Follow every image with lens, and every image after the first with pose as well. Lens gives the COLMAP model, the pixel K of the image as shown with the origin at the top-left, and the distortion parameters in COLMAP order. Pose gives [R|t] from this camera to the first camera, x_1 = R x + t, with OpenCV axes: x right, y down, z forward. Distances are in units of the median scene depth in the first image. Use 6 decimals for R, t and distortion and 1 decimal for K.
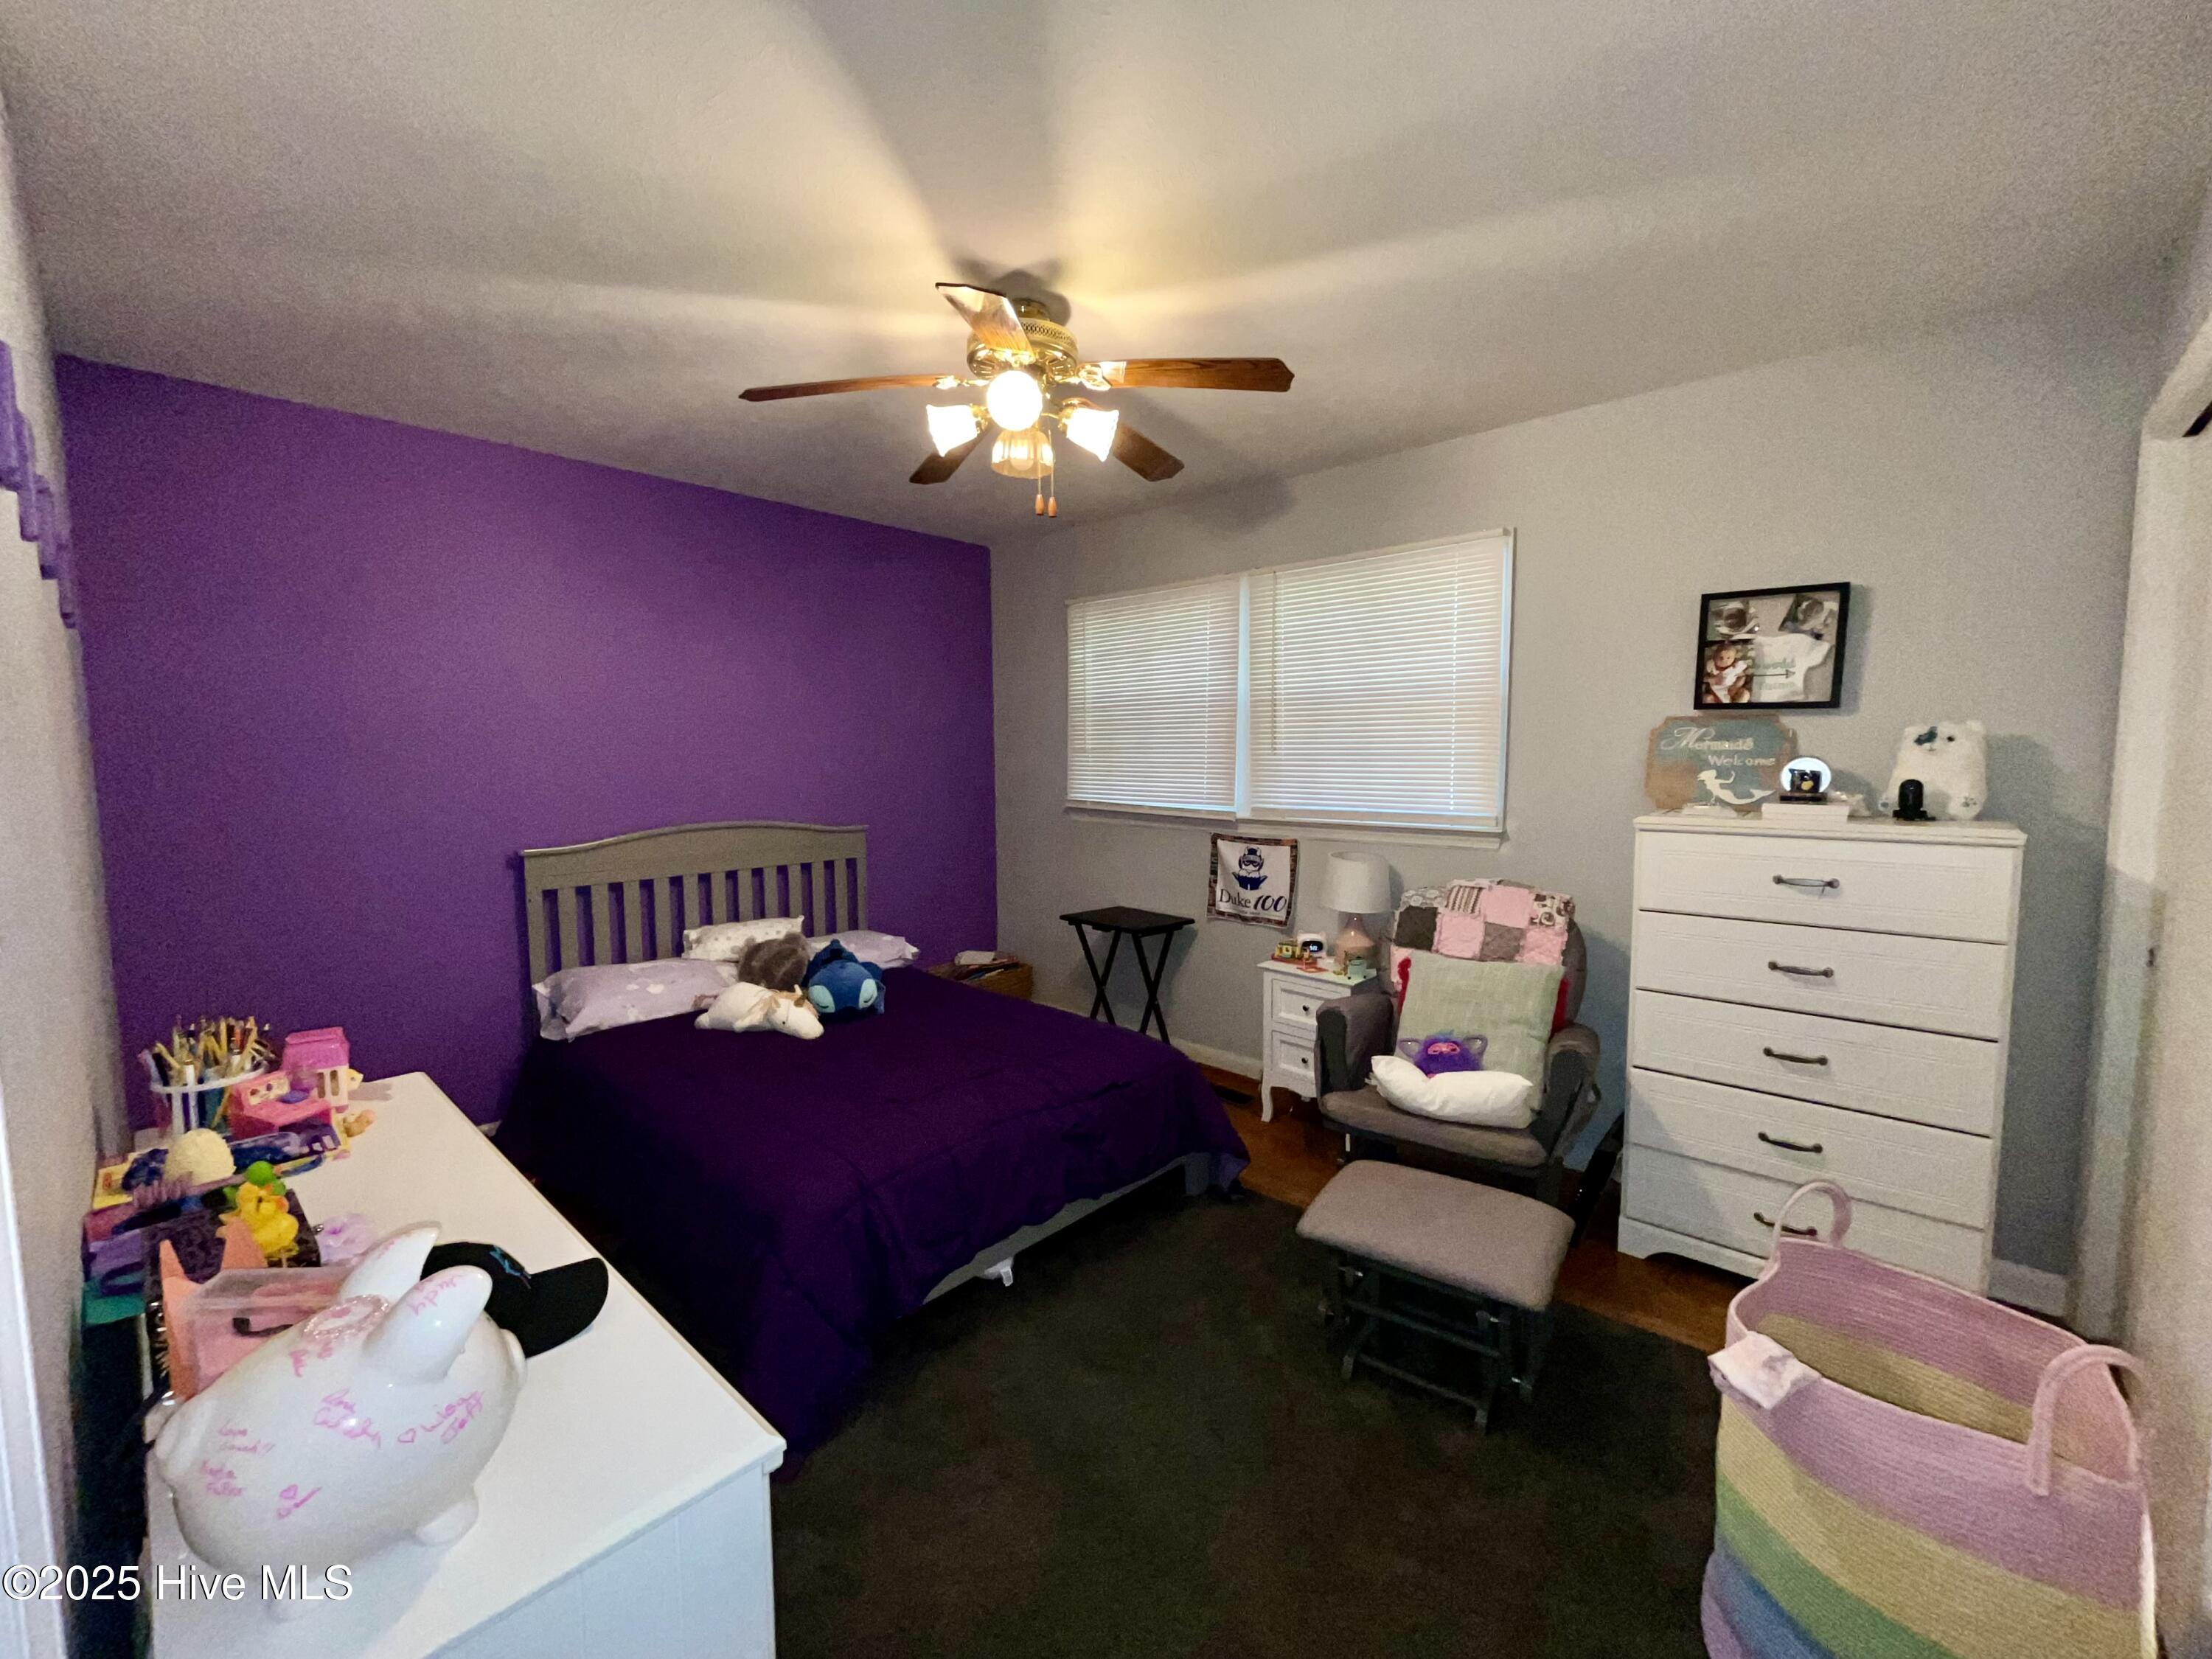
lens RADIAL K [[898.8, 0, 1097.2], [0, 898.8, 828.0], [0, 0, 1]] dist [-0.000723, -0.000565]
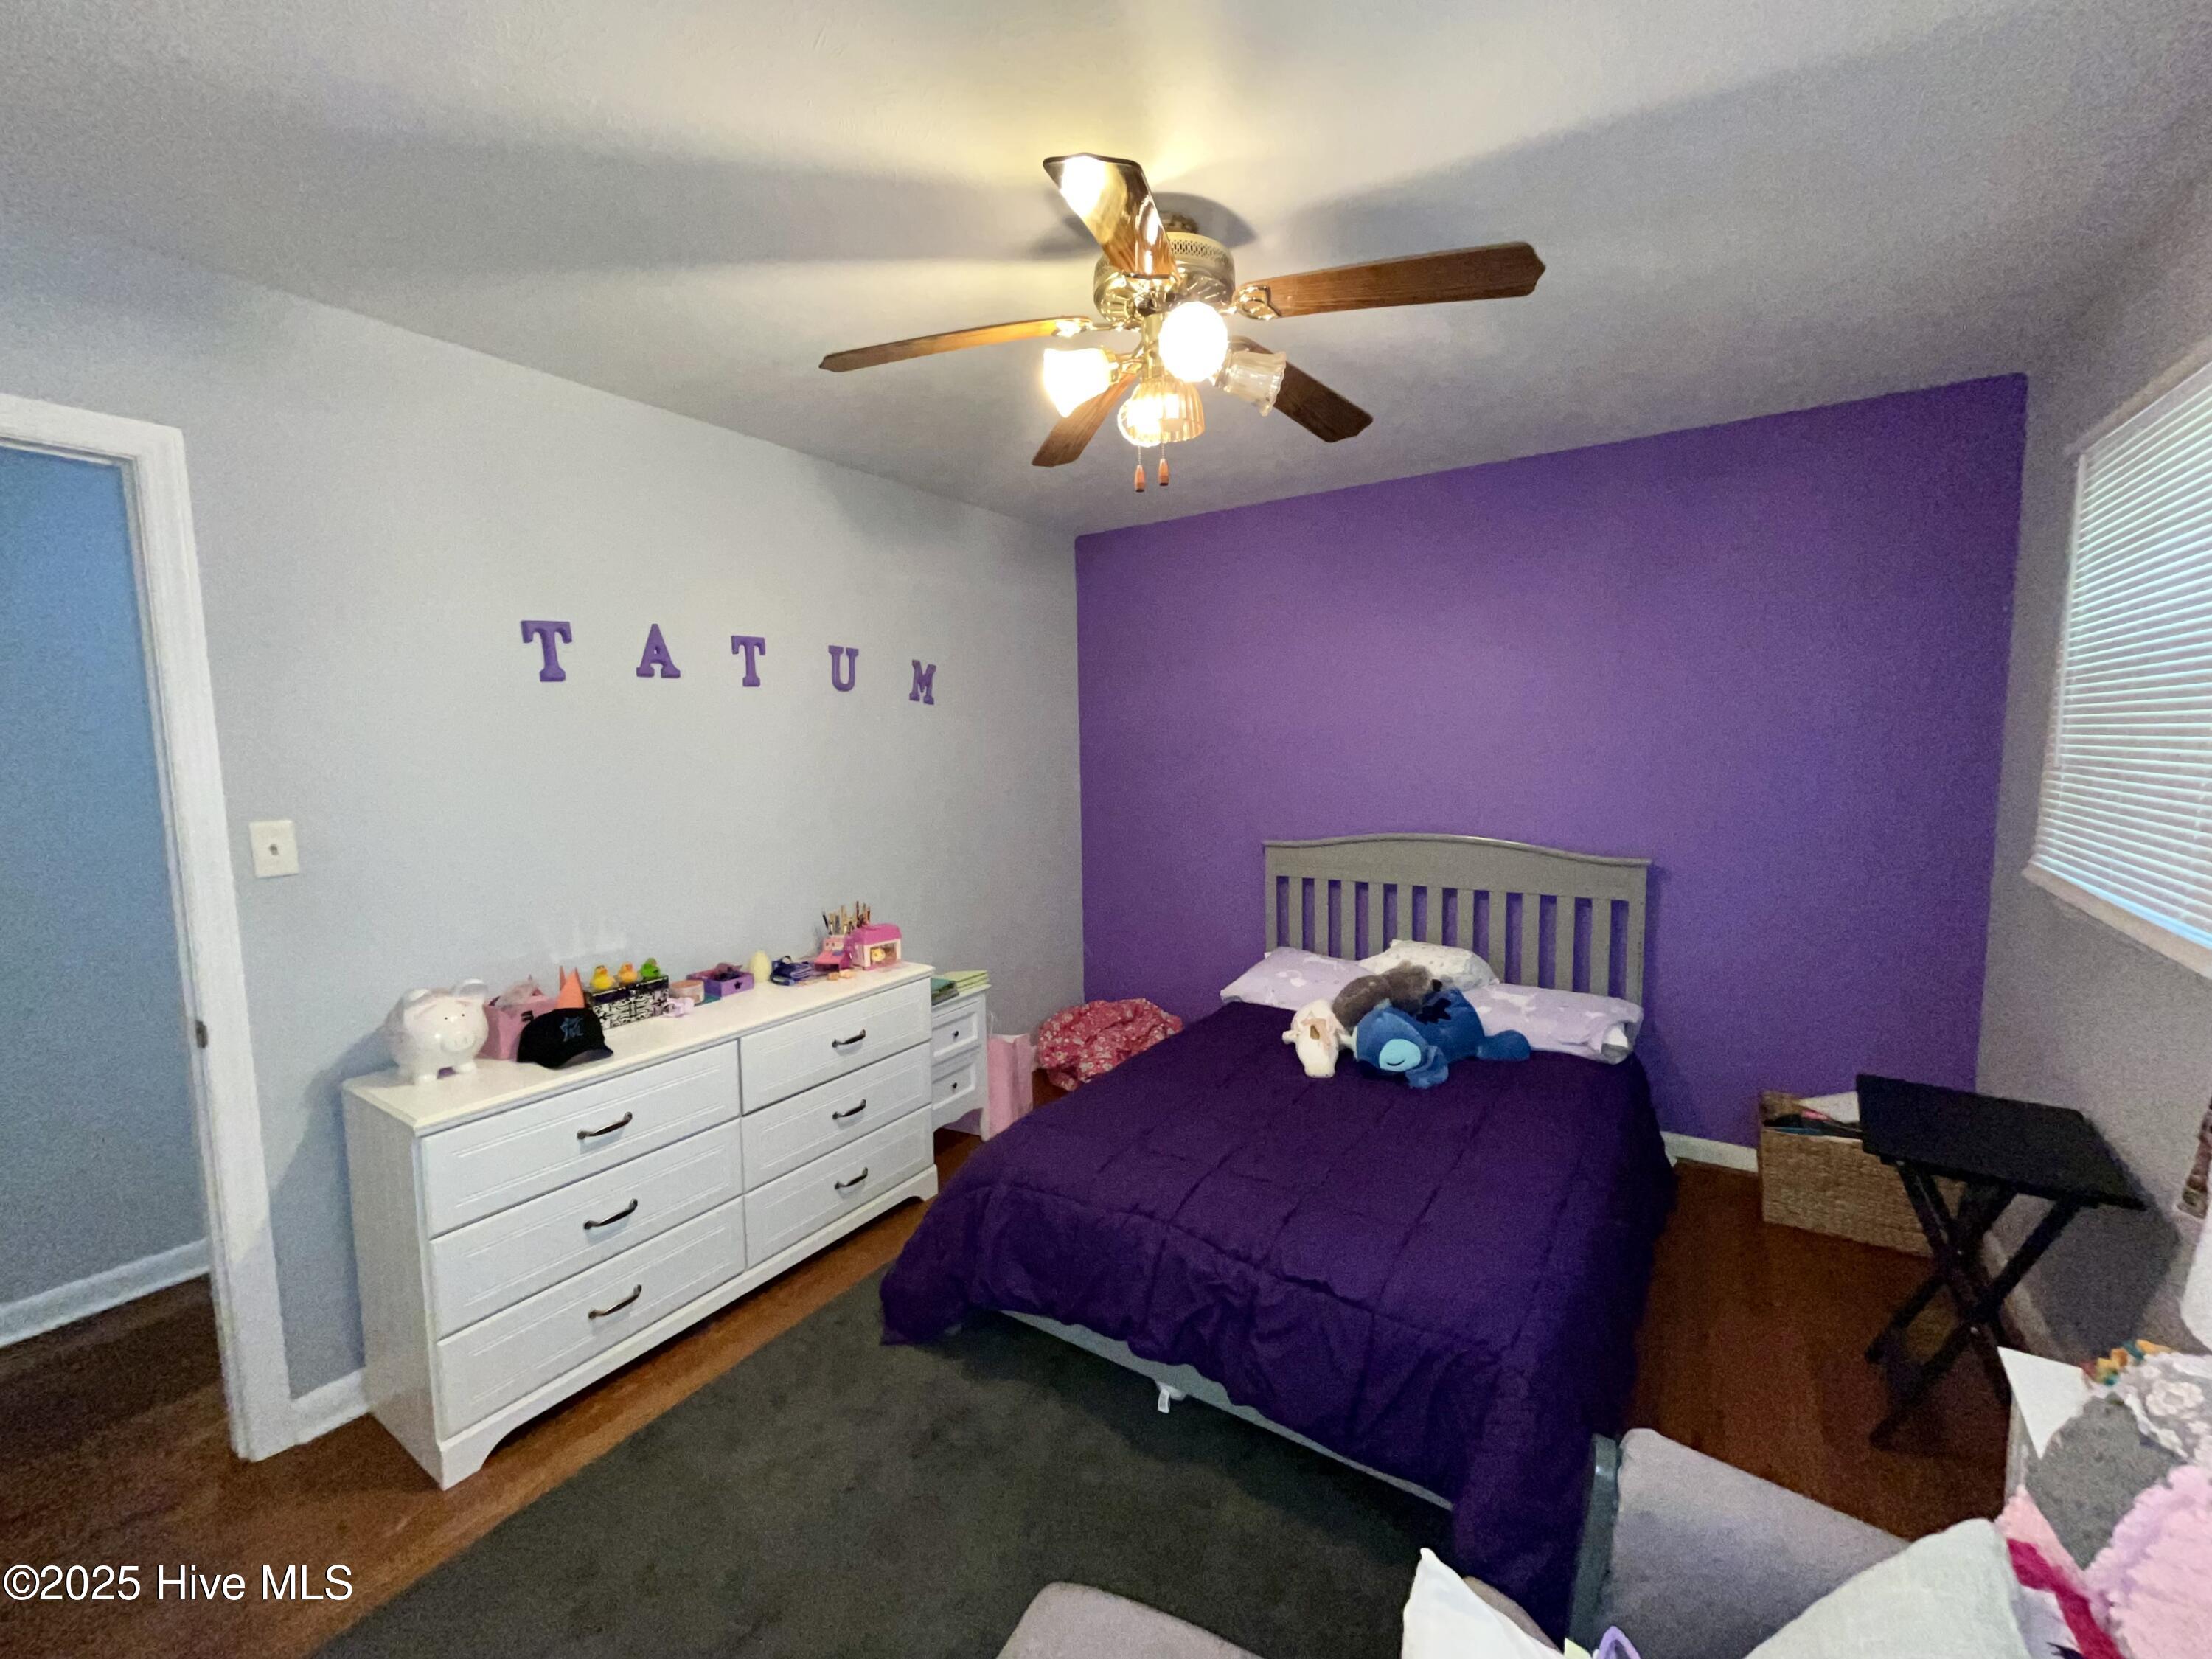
lens RADIAL K [[898.8, 0, 1097.2], [0, 898.8, 828.0], [0, 0, 1]] dist [-0.000723, -0.000565]
pose [[0.158658, 0.099274, -0.982330, 0.495373], [-0.067827, 0.993678, 0.089466, -0.081982], [0.985001, 0.052434, 0.164388, 0.566696]]
